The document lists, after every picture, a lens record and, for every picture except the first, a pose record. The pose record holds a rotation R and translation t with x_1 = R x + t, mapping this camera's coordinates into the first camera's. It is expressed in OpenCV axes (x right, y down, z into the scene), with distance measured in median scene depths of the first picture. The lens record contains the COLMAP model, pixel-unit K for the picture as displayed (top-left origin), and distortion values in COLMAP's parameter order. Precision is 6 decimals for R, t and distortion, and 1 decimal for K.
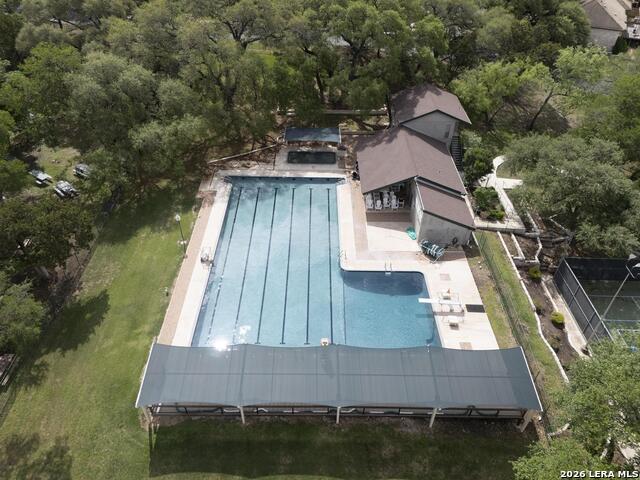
lens RADIAL K [[470.1, 0, 320.0], [0, 470.1, 240.0], [0, 0, 1]] dist [0.008057, 0.001658]
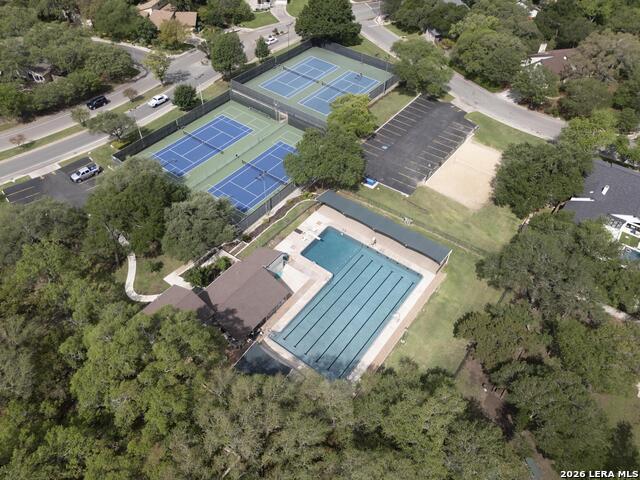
lens RADIAL K [[470.1, 0, 320.0], [0, 470.1, 240.0], [0, 0, 1]] dist [0.008057, 0.001658]
pose [[-0.804016, -0.457991, 0.379212, -0.539684], [0.343183, 0.163381, 0.924950, -1.667465], [-0.485575, 0.873814, 0.025814, 0.859441]]
